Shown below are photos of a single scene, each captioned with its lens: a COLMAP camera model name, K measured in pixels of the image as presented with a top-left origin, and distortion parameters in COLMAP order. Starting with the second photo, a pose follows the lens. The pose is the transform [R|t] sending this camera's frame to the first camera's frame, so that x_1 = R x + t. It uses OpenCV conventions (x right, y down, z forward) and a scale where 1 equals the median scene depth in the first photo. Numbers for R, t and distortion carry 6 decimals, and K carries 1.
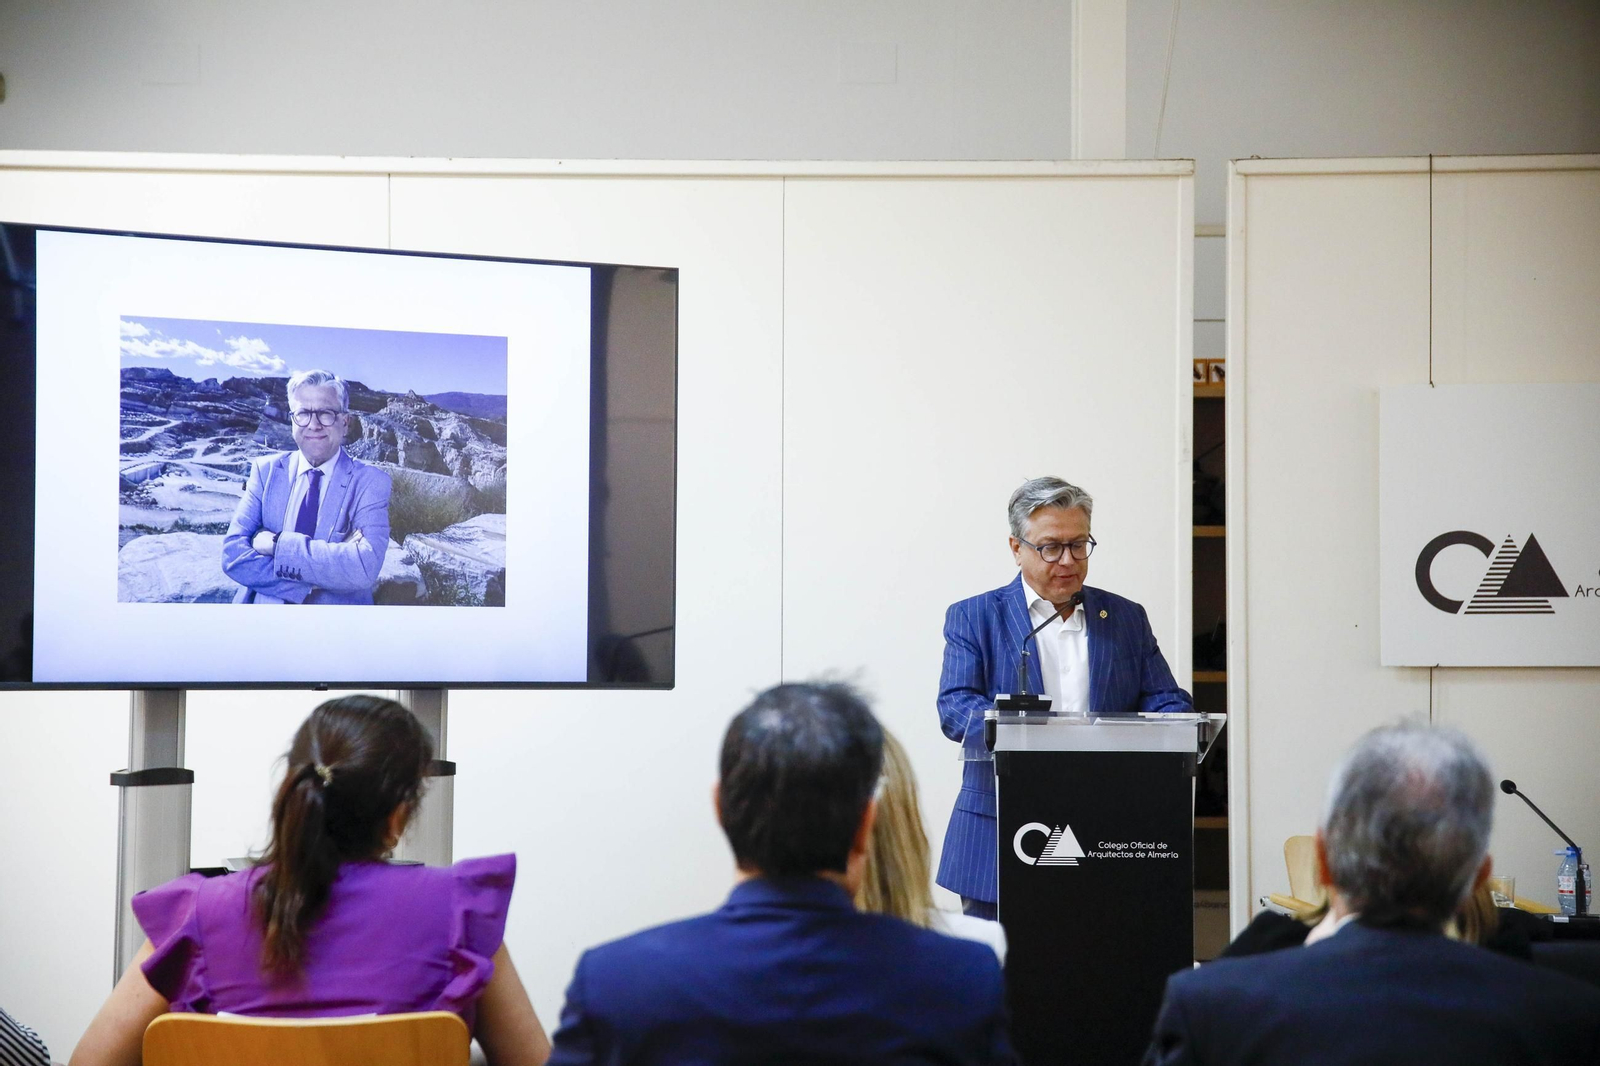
lens RADIAL K [[3771.0, 0, 800.0], [0, 3771.0, 533.0], [0, 0, 1]] dist [0.474848, -0.060472]
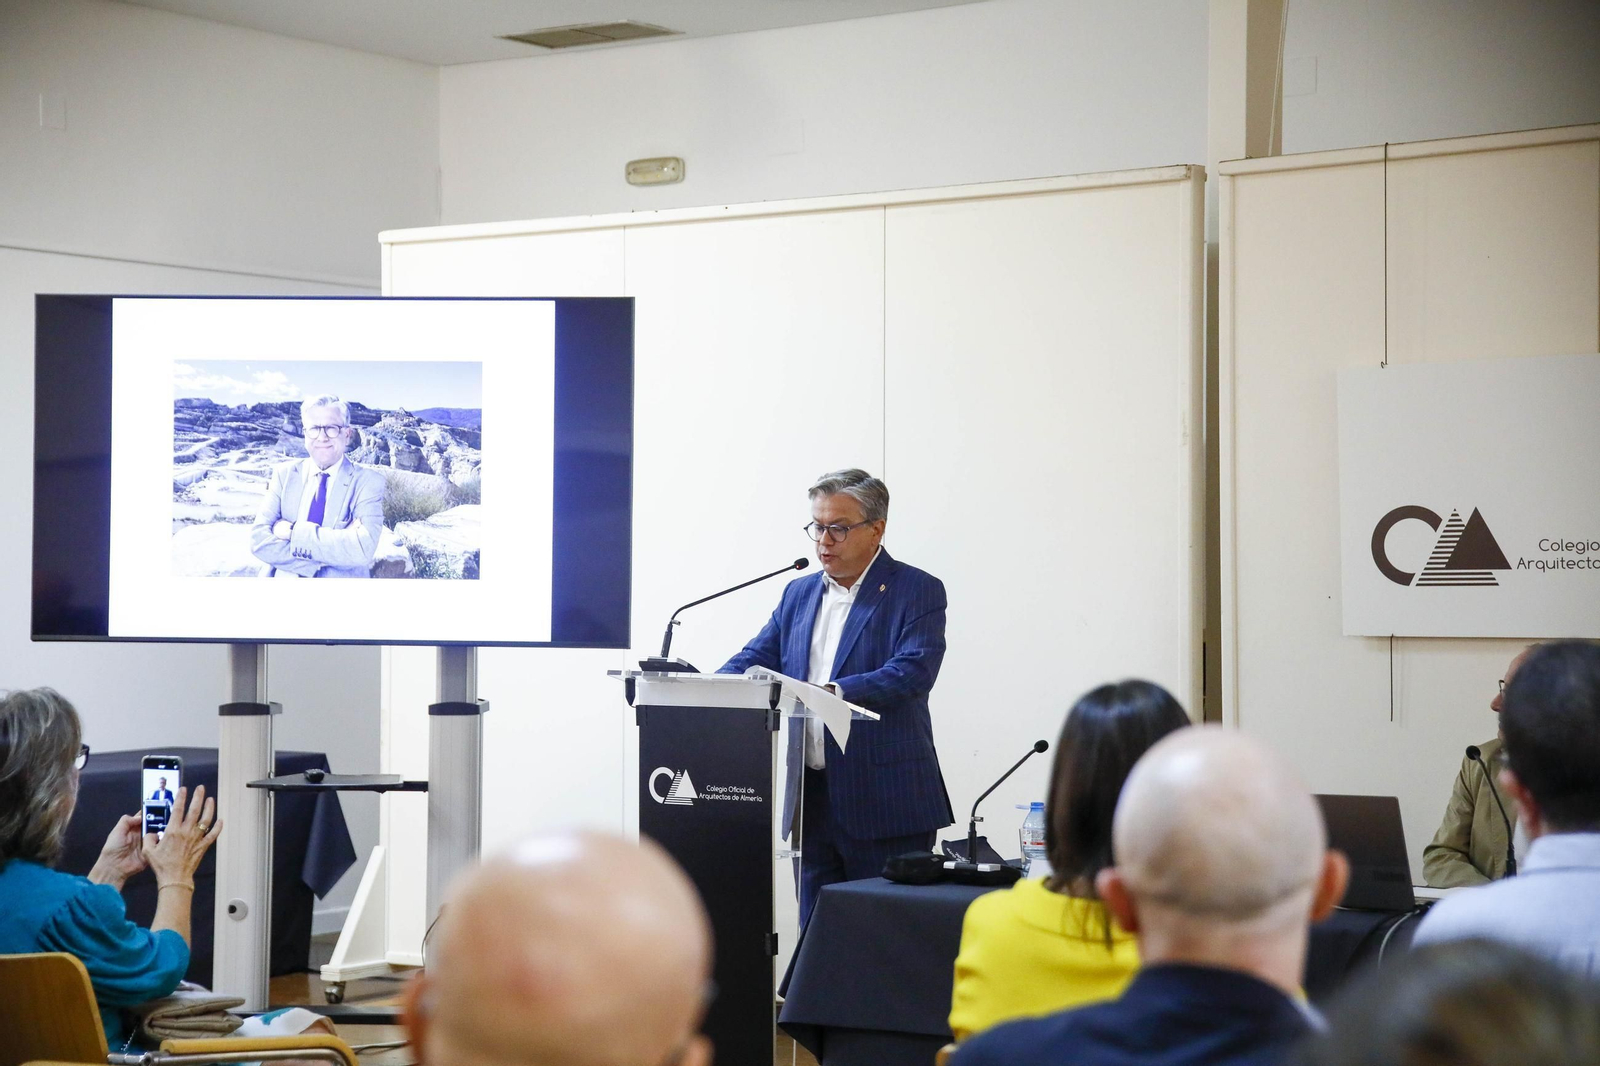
lens RADIAL K [[3330.1, 0, 800.0], [0, 3330.1, 533.0], [0, 0, 1]] dist [0.393117, 0.117715]
pose [[0.796614, -0.006952, -0.604449, 0.678990], [0.013504, 0.999889, 0.006296, -0.001308], [0.604338, -0.013178, 0.796619, 0.198063]]
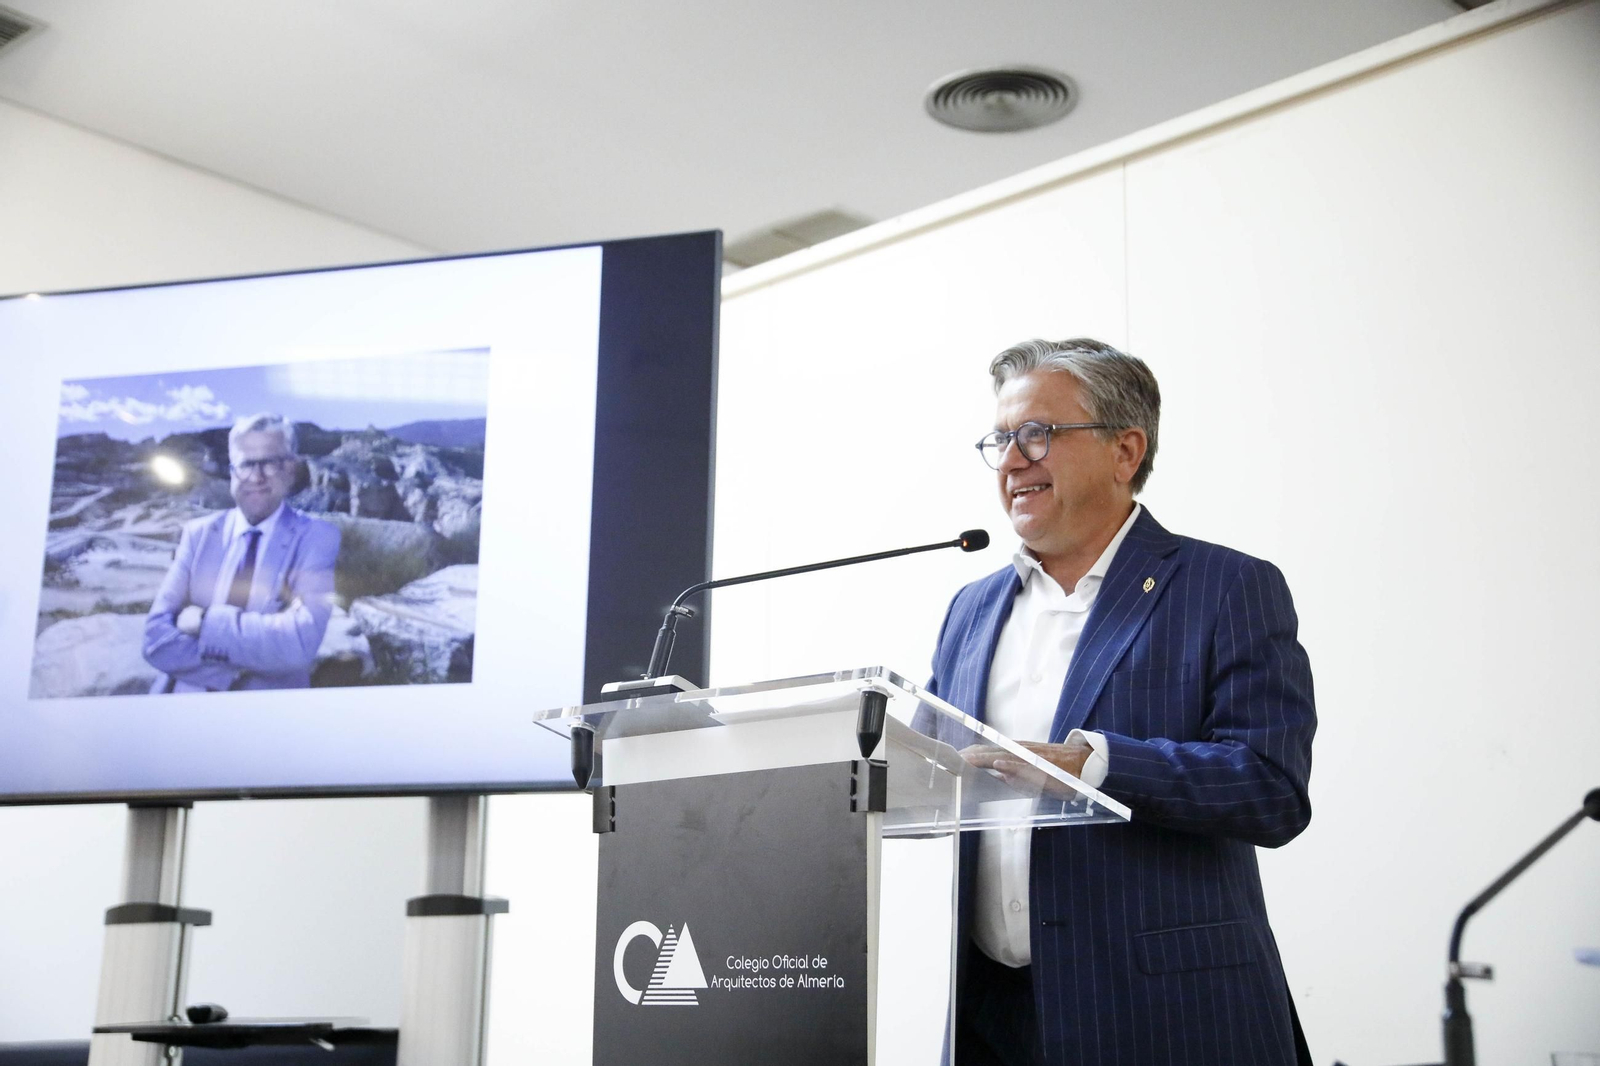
lens RADIAL K [[2053.3, 0, 800.0], [0, 2053.3, 533.0], [0, 0, 1]] dist [0.128142, 0.100725]
pose [[0.707556, -0.155817, -0.689265, 0.266105], [0.009558, 0.977408, -0.211144, 0.080070], [0.706593, 0.142808, 0.693060, 0.769499]]
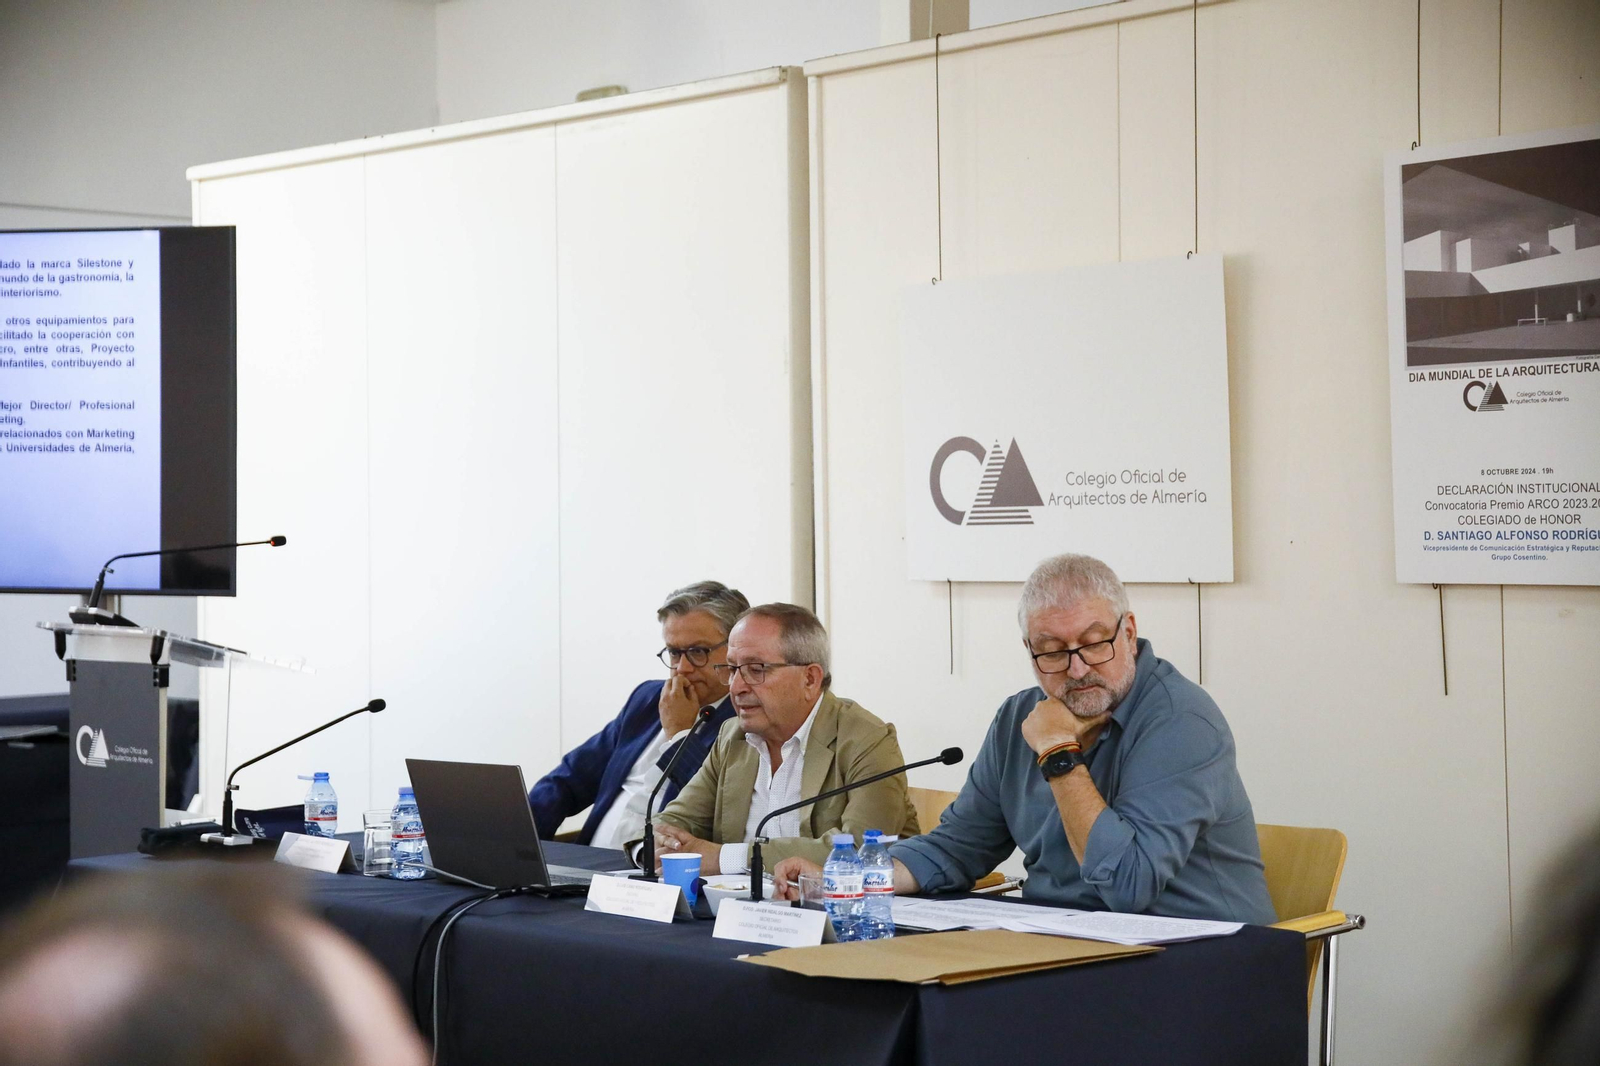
lens RADIAL K [[3218.0, 0, 800.0], [0, 3218.0, 533.0], [0, 0, 1]] dist [0.386986, 0.602552]
pose [[0.625164, -0.000671, -0.780493, 0.876551], [0.025234, 0.999494, 0.019353, 0.007750], [0.780085, -0.031794, 0.624865, 0.543429]]
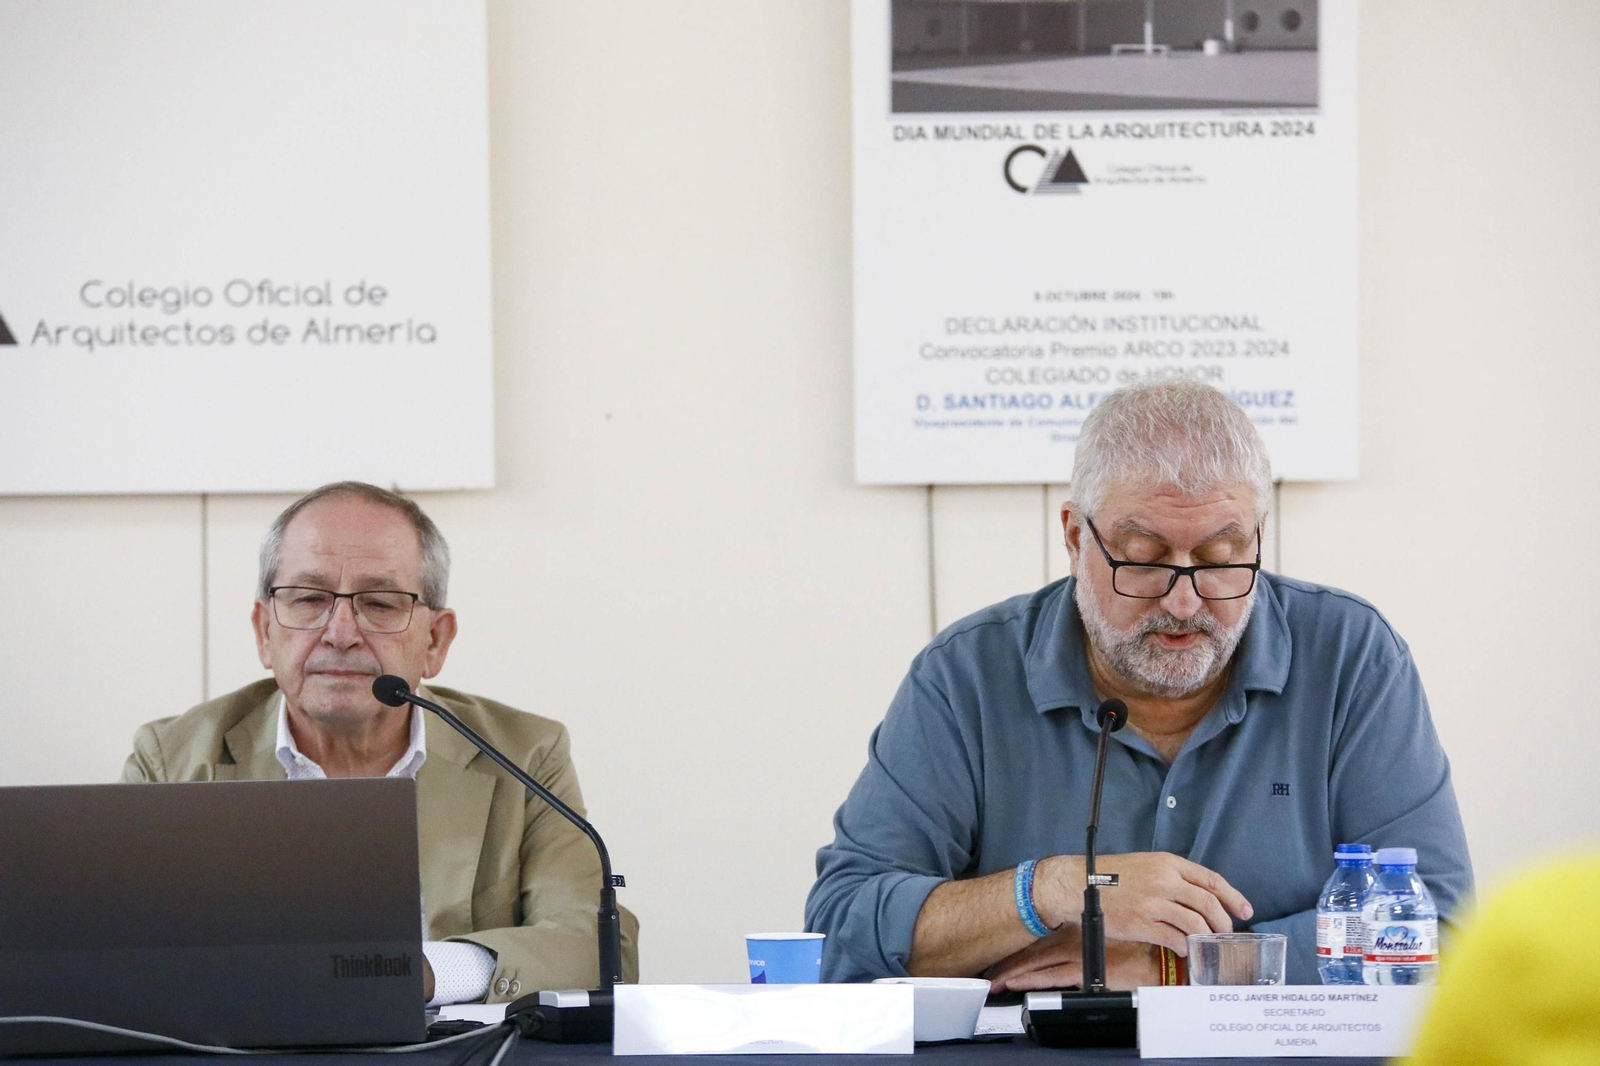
lens RADIAL K [[5606.8, 0, 800.0], [0, 5606.8, 533.0], [0, 0, 1]] dist [0.563844, -0.264560]
pose [[0.999450, -0.004658, -0.032842, 0.365737], [0.004912, 0.999958, 0.007685, 0.039851], [0.032805, -0.007842, 0.999431, 0.351983]]
